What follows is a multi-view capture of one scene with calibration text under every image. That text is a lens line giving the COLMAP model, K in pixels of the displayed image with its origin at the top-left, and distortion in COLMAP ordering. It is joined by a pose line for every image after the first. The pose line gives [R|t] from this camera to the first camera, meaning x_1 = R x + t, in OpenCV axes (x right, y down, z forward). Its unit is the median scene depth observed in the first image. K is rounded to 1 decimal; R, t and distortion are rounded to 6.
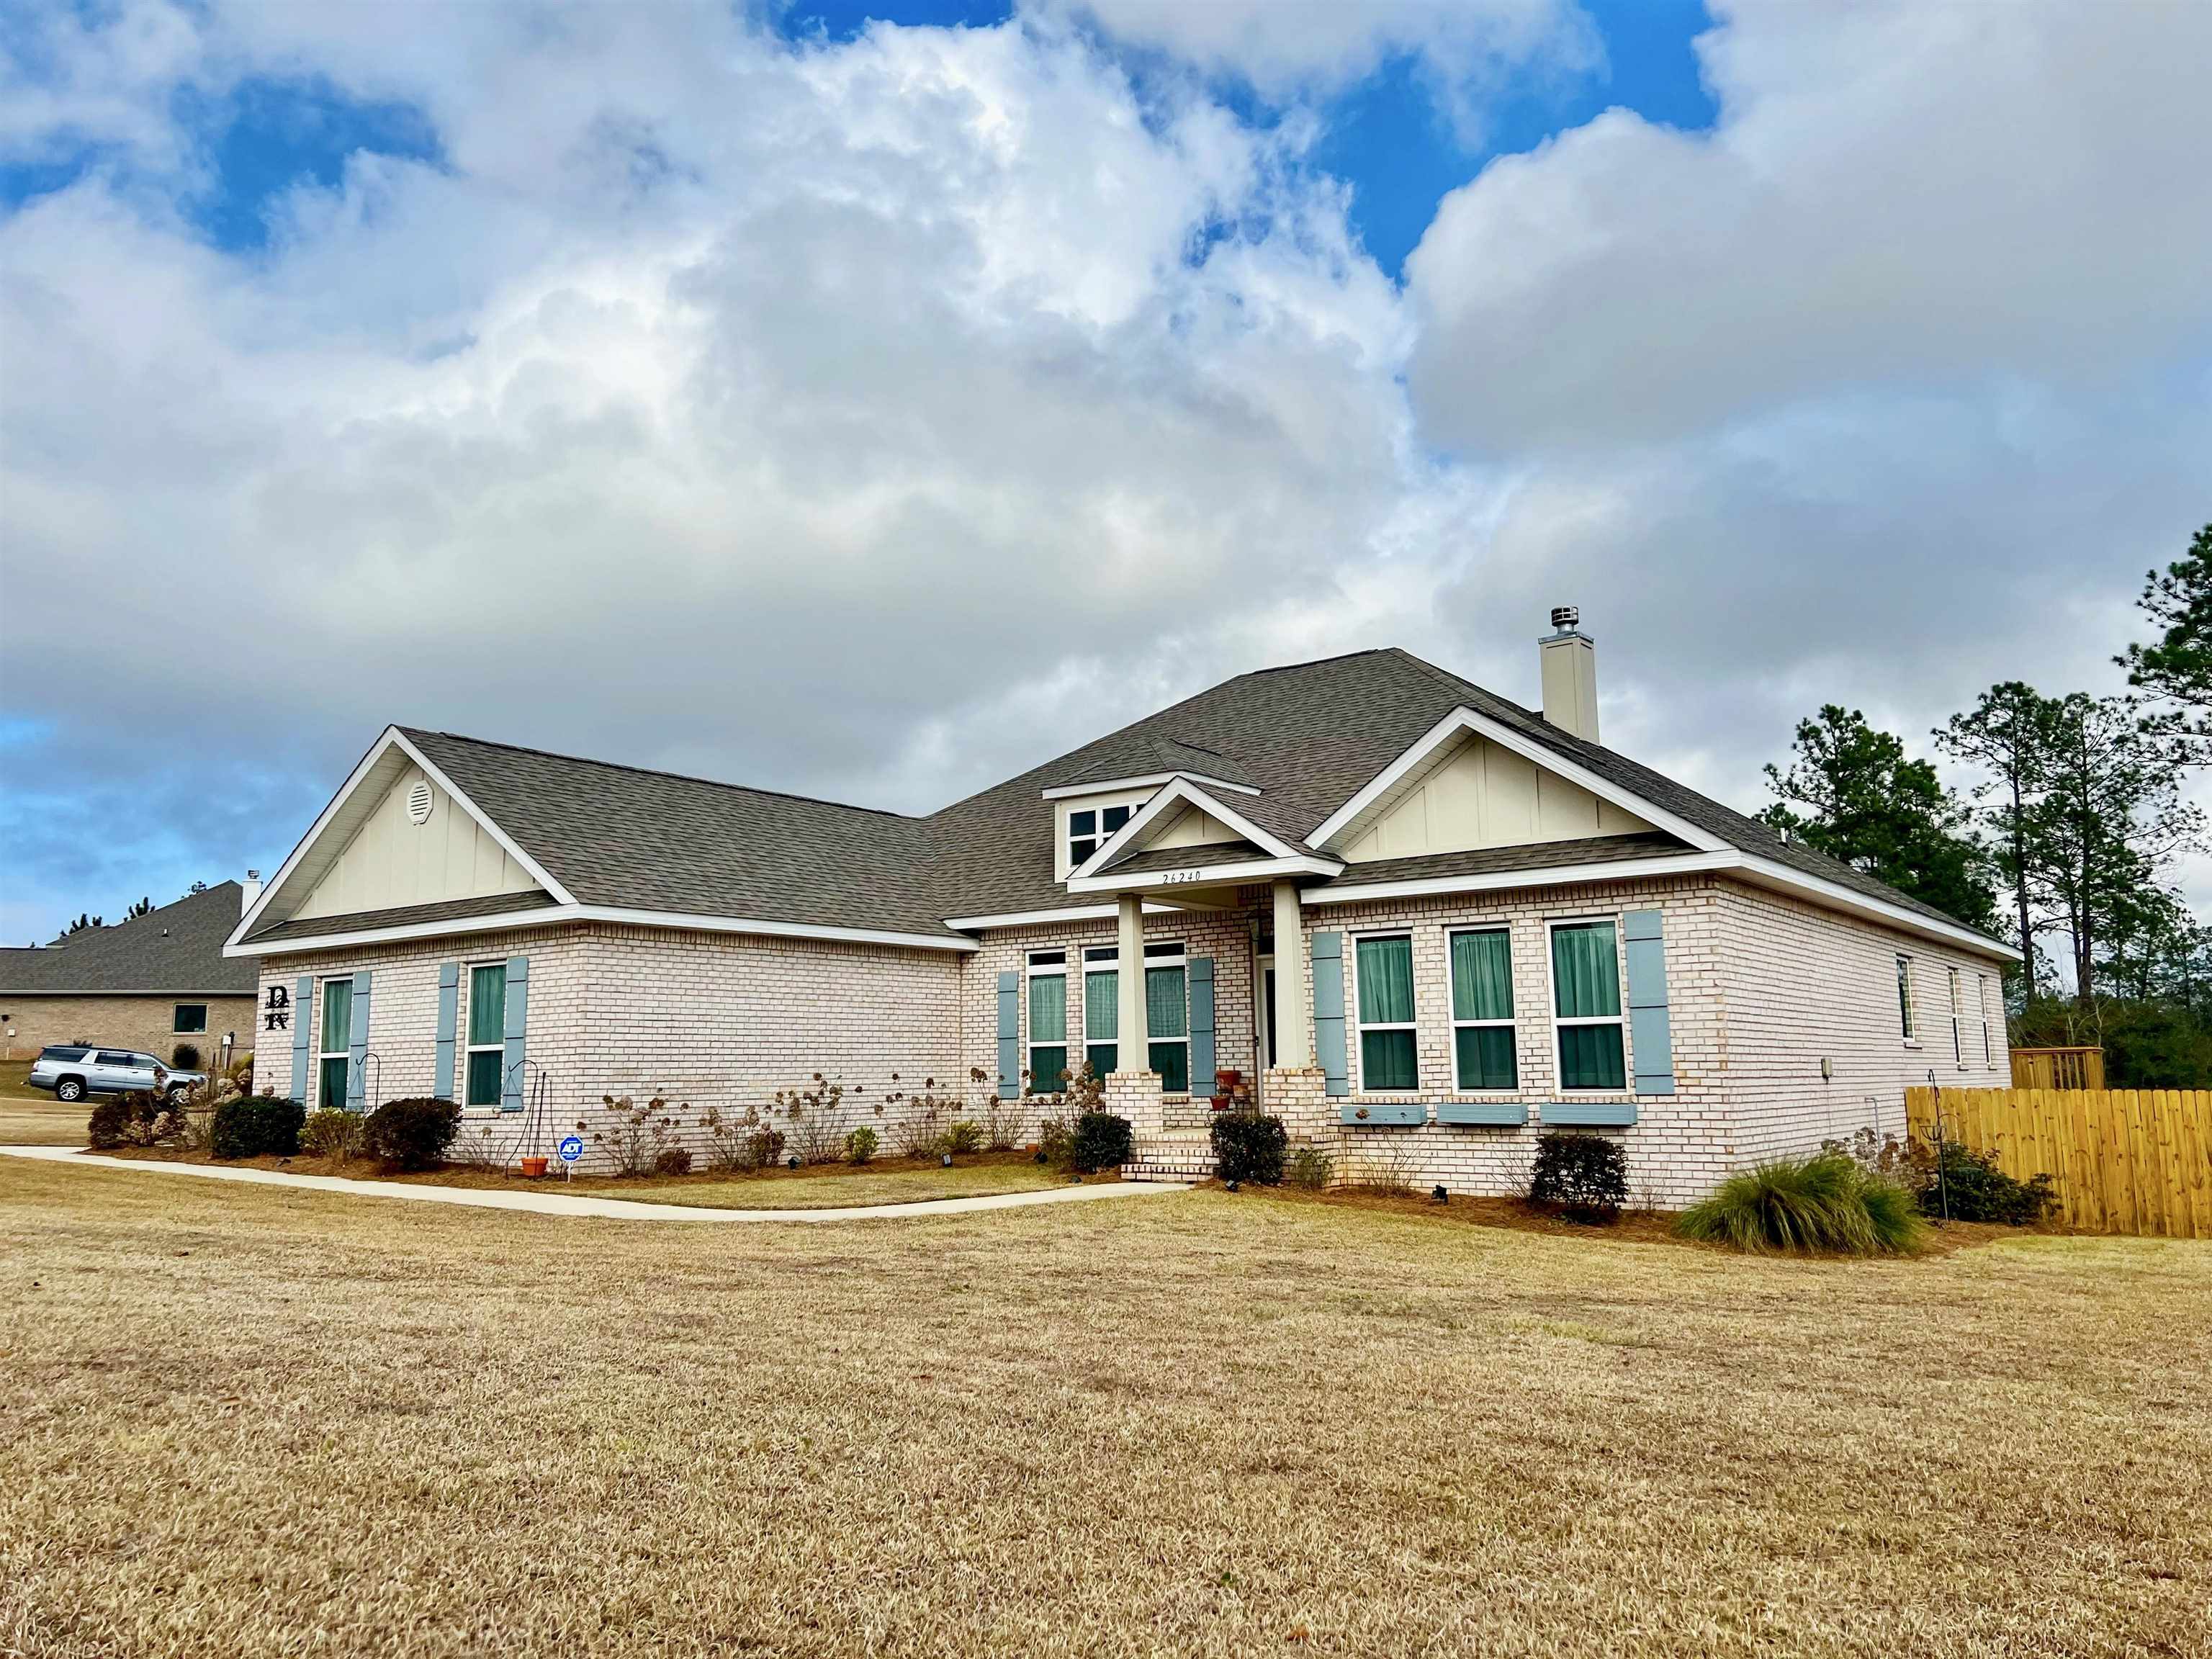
lens RADIAL K [[1654.5, 0, 1106.0], [0, 1654.5, 829.5], [0, 0, 1]] dist [0.008266, 0.000460]
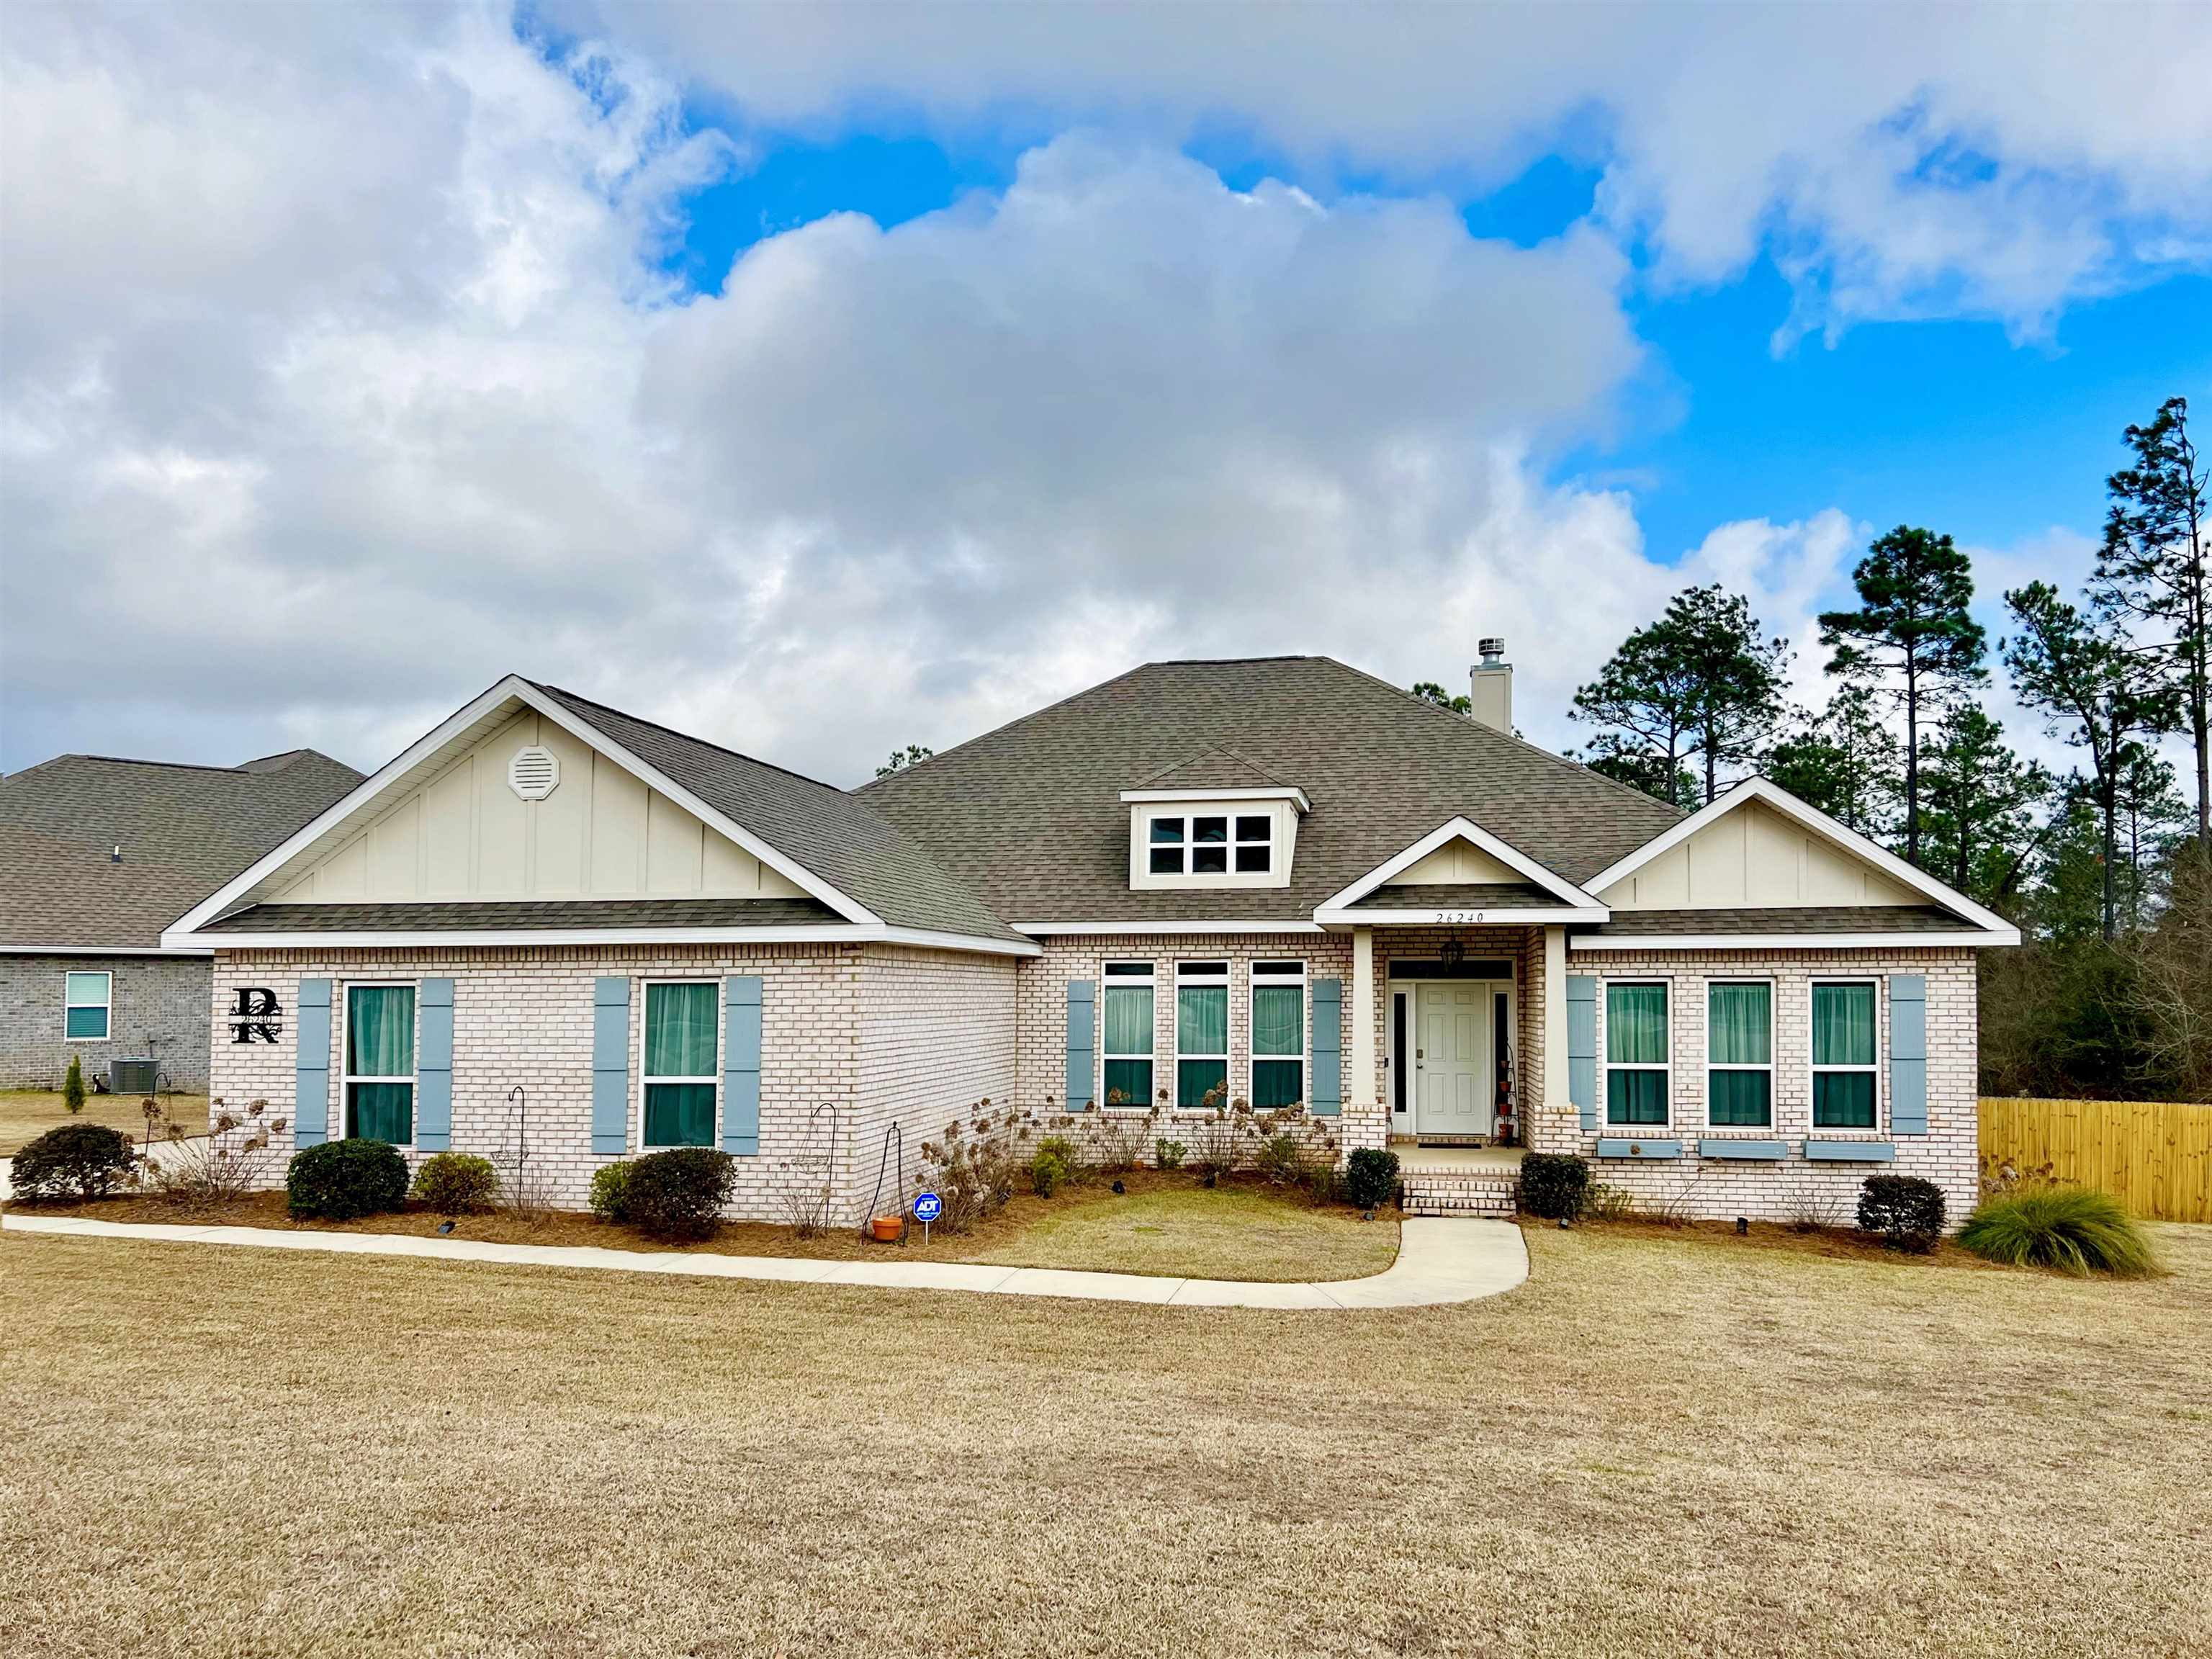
lens RADIAL K [[1702.7, 0, 1101.6], [0, 1702.7, 871.2], [0, 0, 1]] dist [0.009829, -0.003048]
pose [[0.906490, 0.043706, 0.419959, -0.570025], [-0.073745, 0.995729, 0.055553, -0.039319], [-0.415737, -0.081328, 0.905841, 0.142088]]
